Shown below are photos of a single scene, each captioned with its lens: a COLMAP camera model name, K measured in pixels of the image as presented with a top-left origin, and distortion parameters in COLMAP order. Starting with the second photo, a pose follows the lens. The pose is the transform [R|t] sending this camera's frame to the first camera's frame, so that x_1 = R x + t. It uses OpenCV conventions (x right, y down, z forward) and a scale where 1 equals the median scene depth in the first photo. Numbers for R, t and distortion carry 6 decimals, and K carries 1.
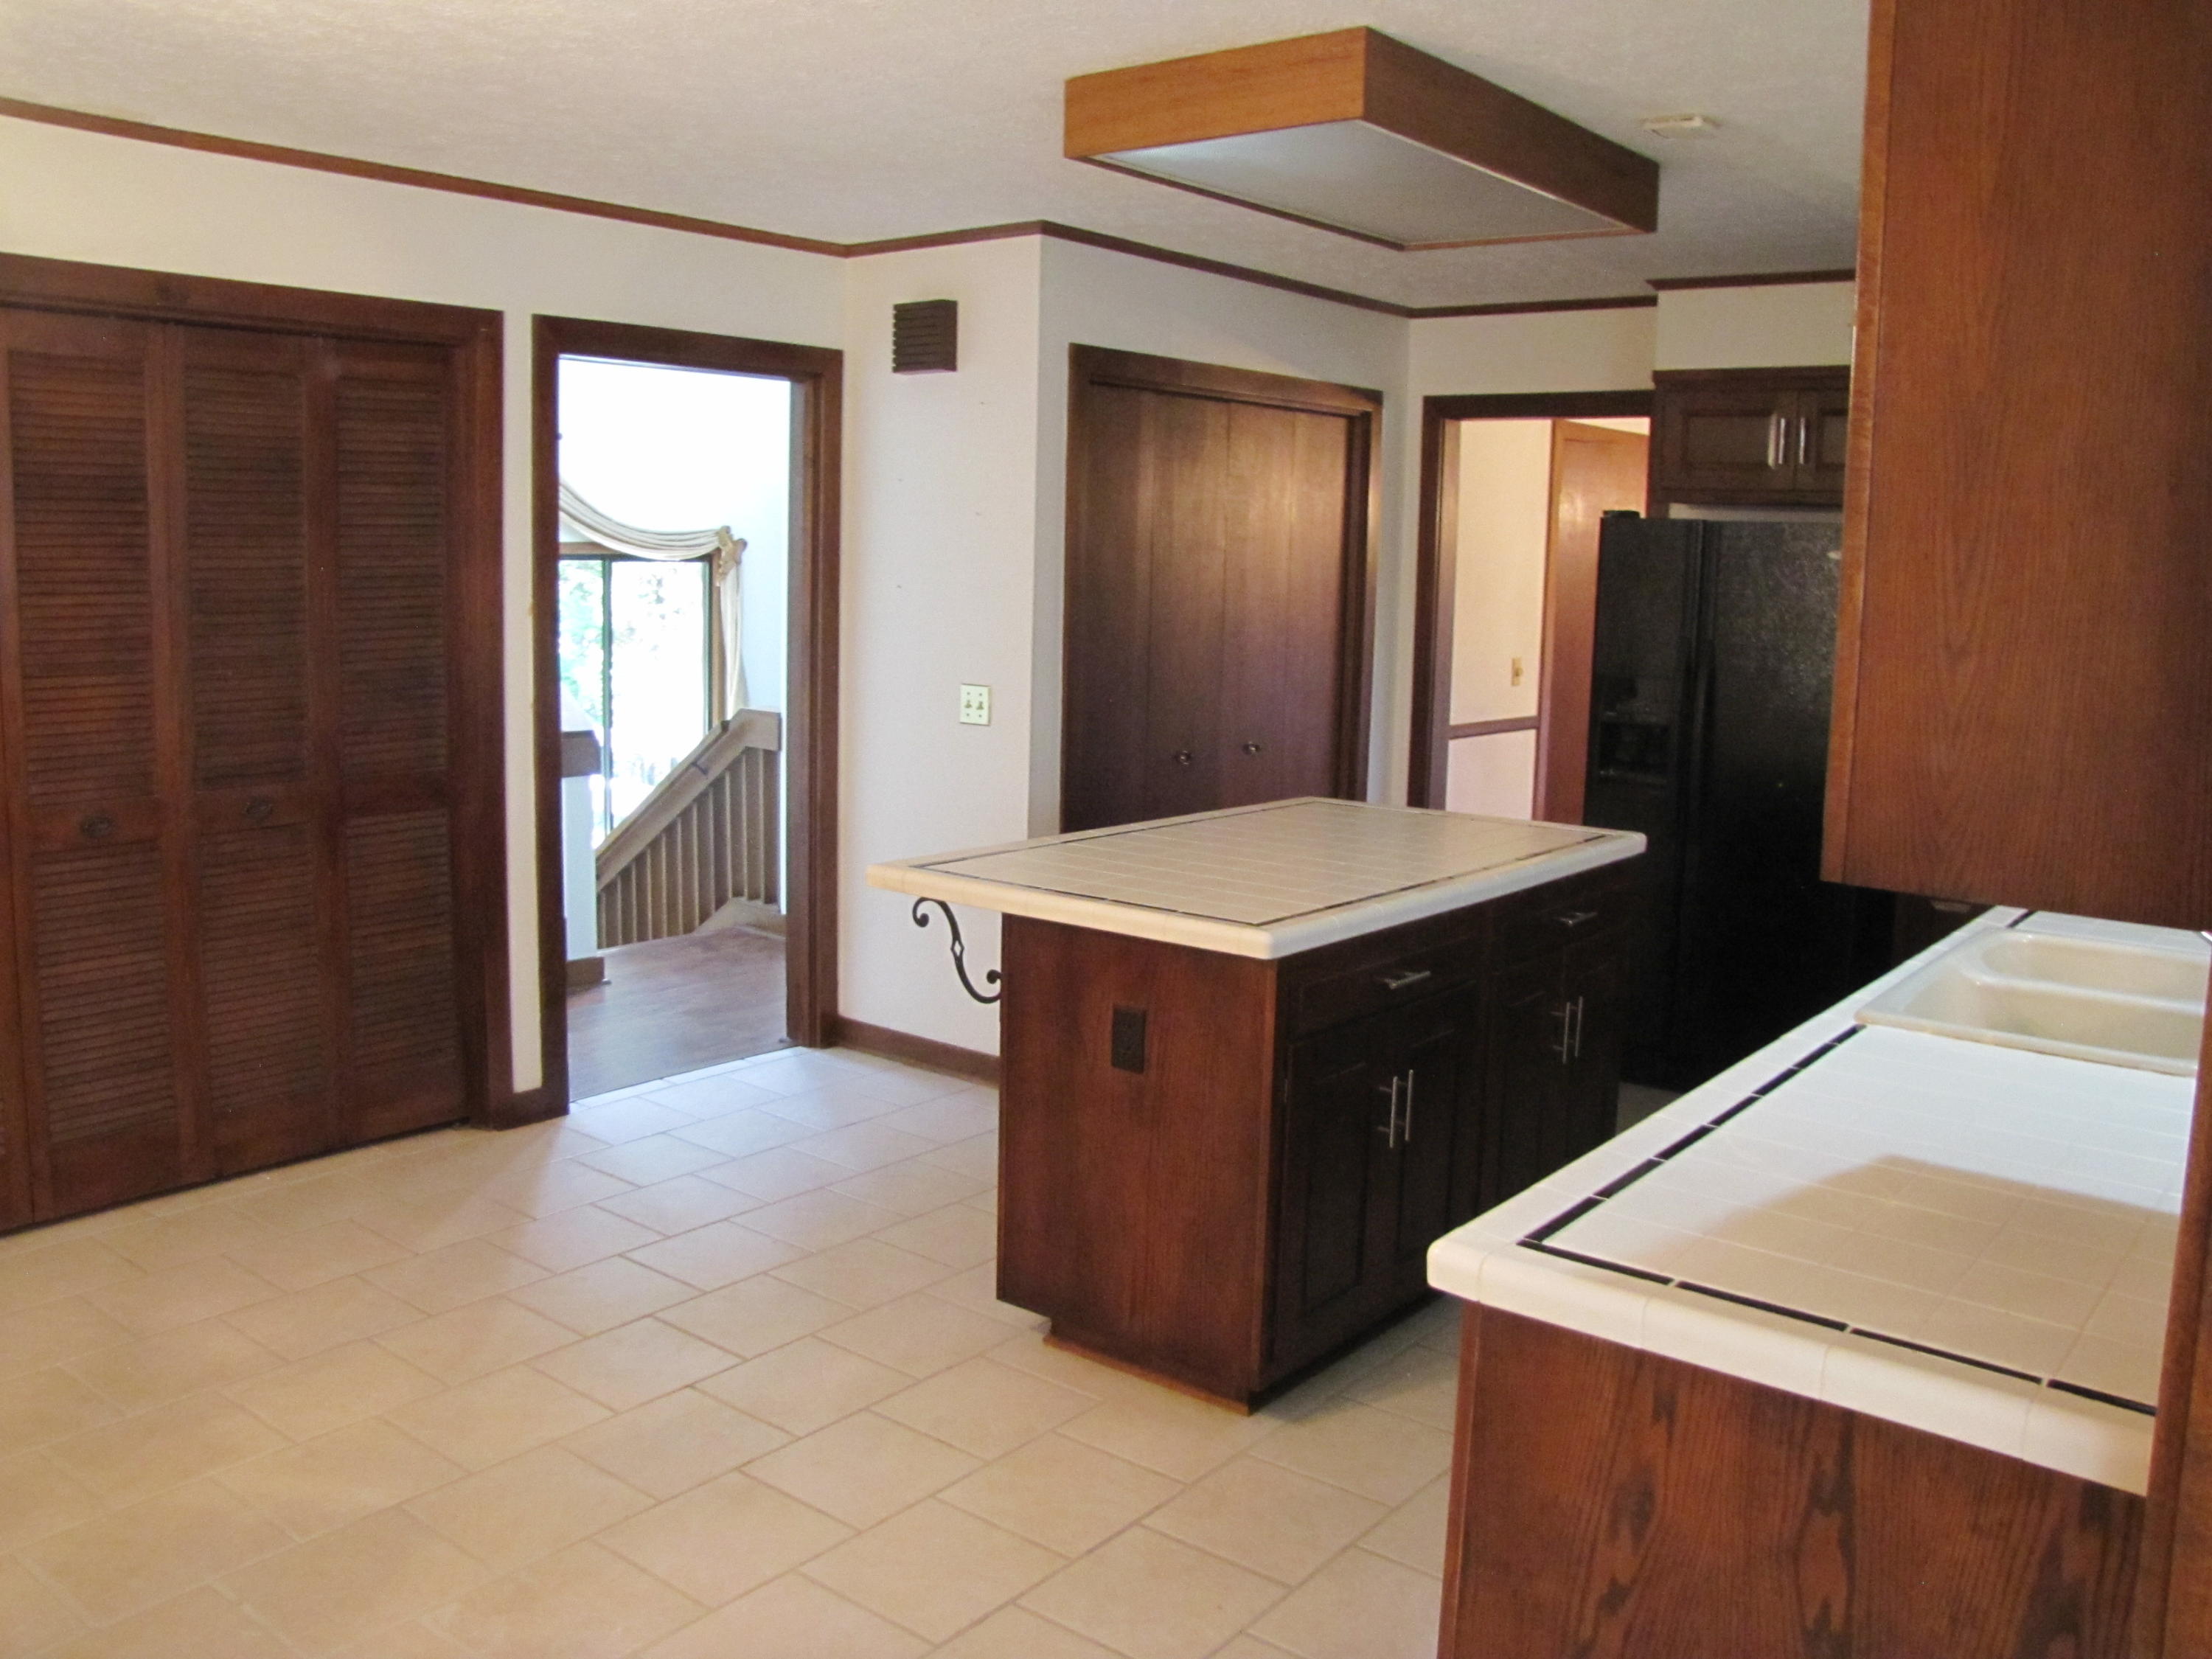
lens RADIAL K [[1847.9, 0, 1106.4], [0, 1847.9, 808.6], [0, 0, 1]] dist [-0.146456, 0.079058]
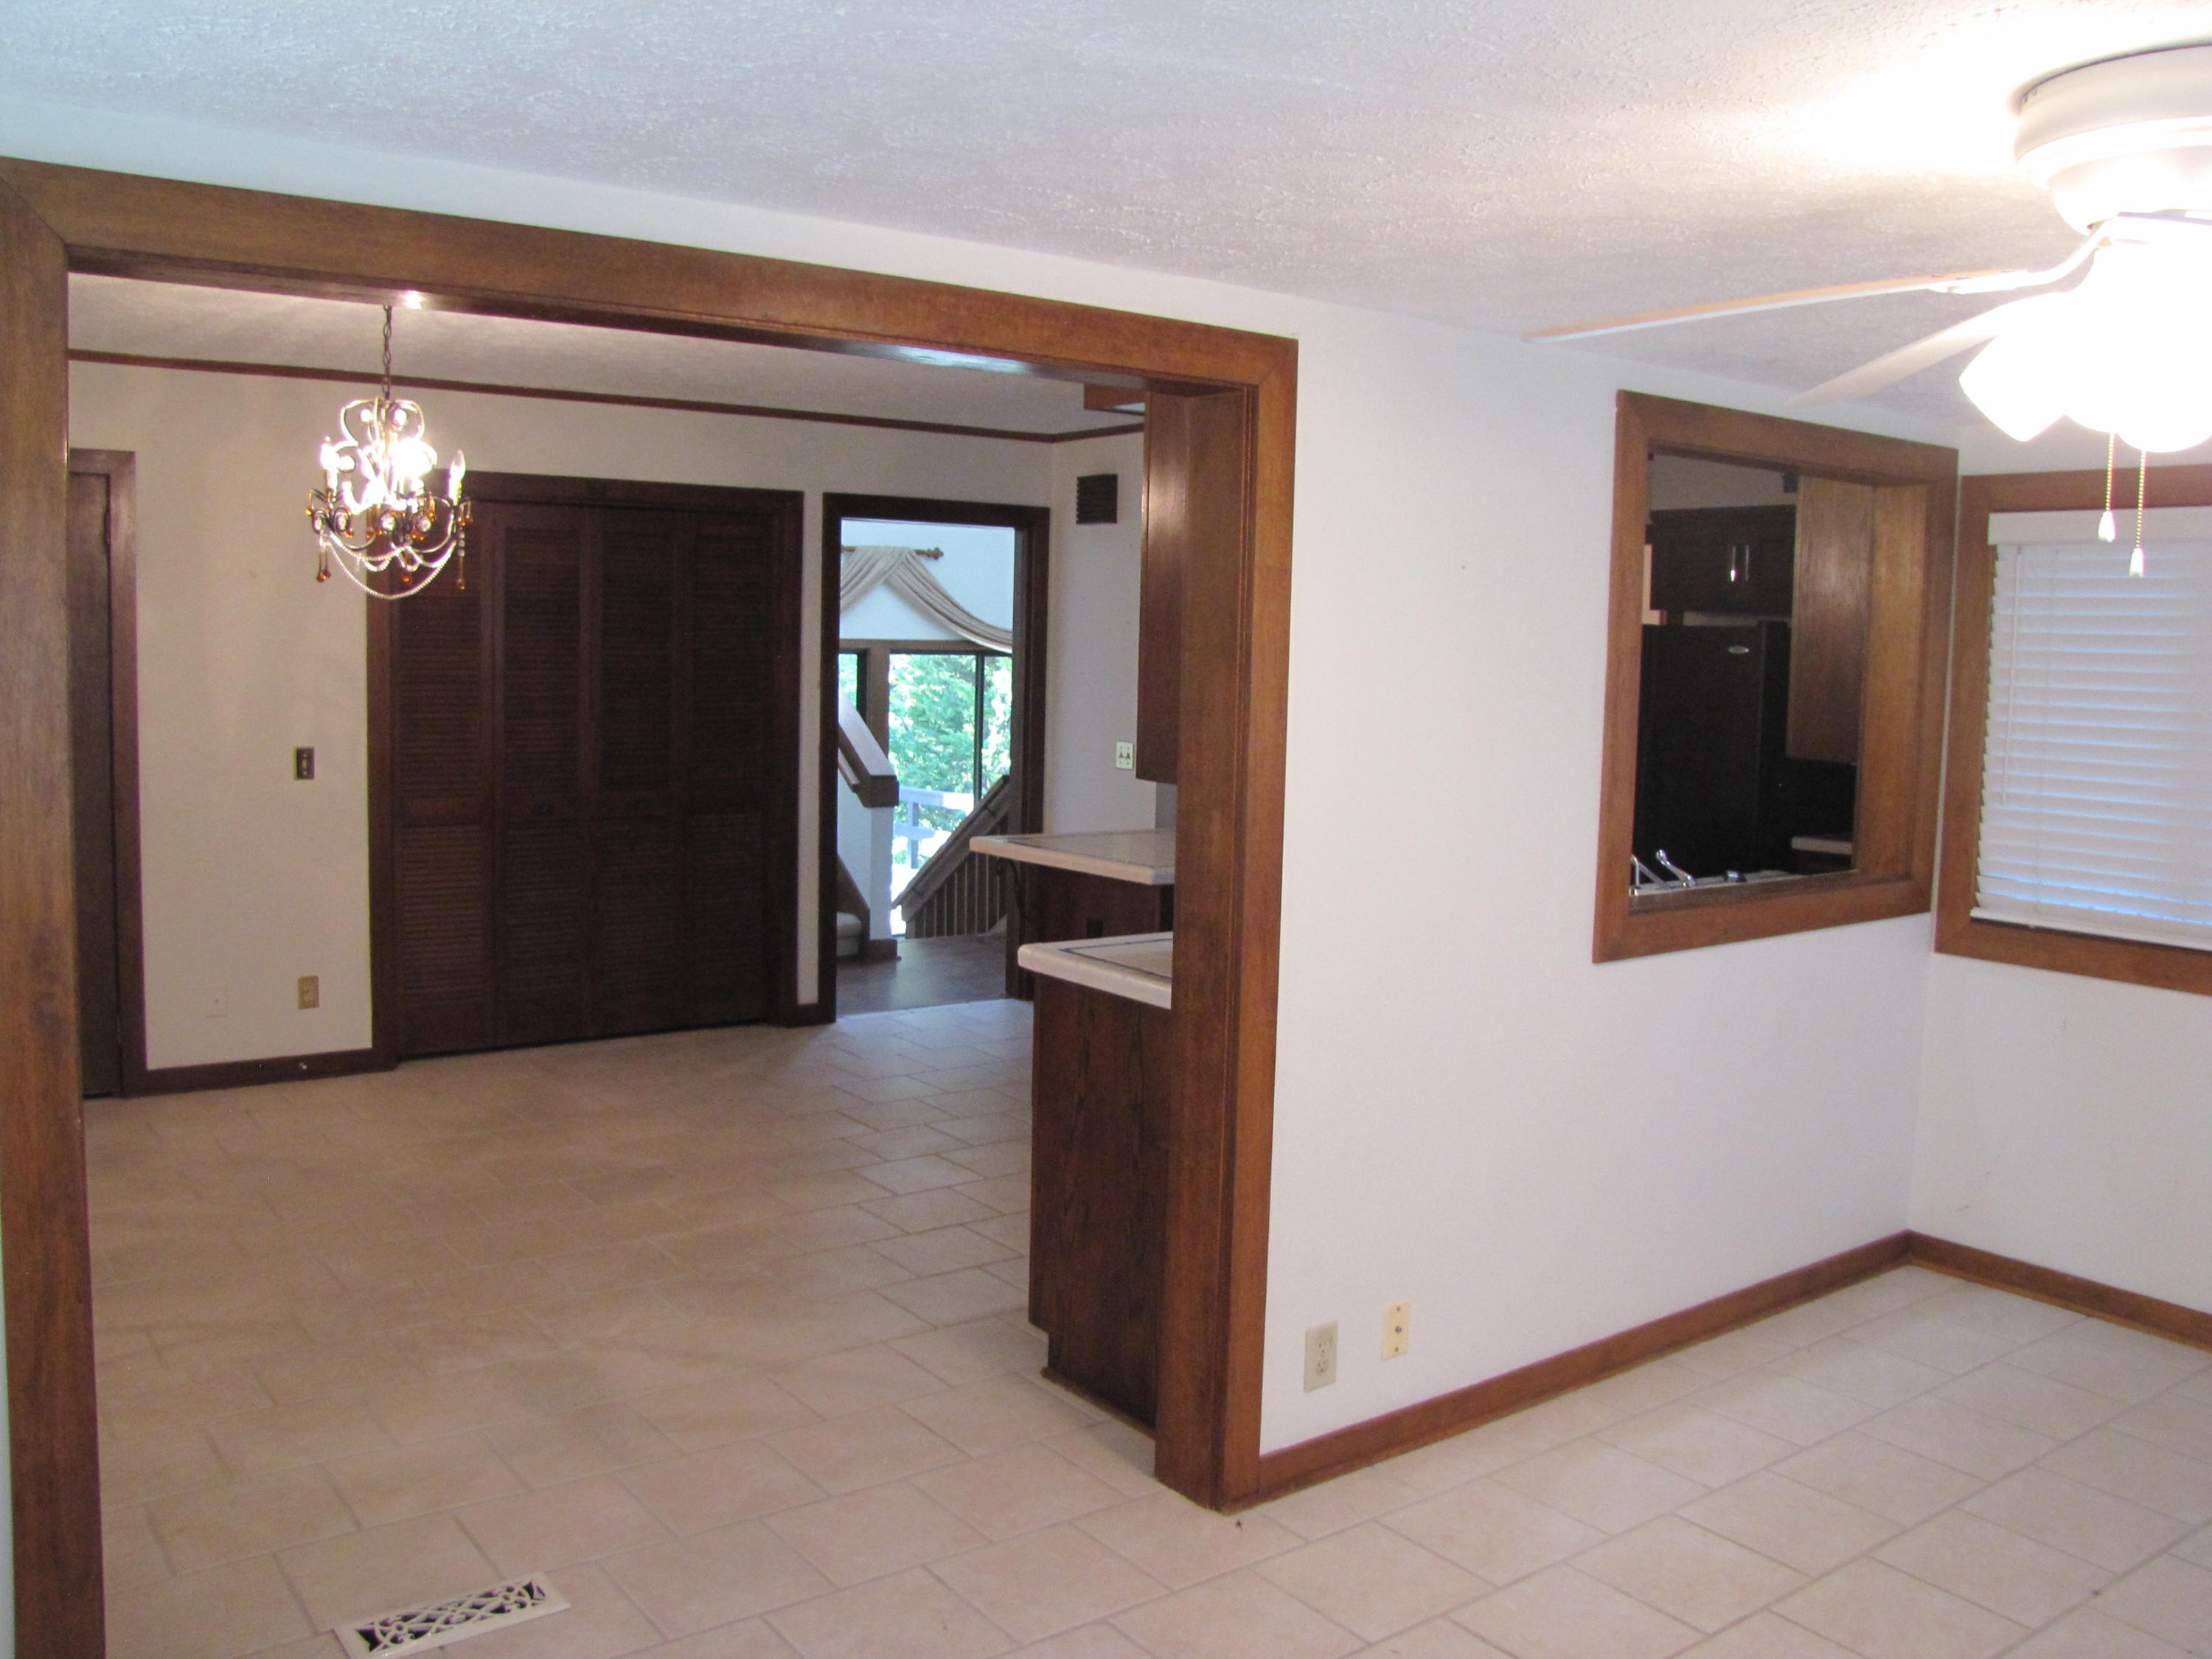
lens RADIAL K [[1847.9, 0, 1108.9], [0, 1847.9, 842.5], [0, 0, 1]] dist [-0.146456, 0.079058]
pose [[0.969039, 0.026564, -0.245475, 0.294459], [-0.035235, 0.998898, -0.030998, 0.060862], [0.244381, 0.038688, 0.968907, -0.421119]]
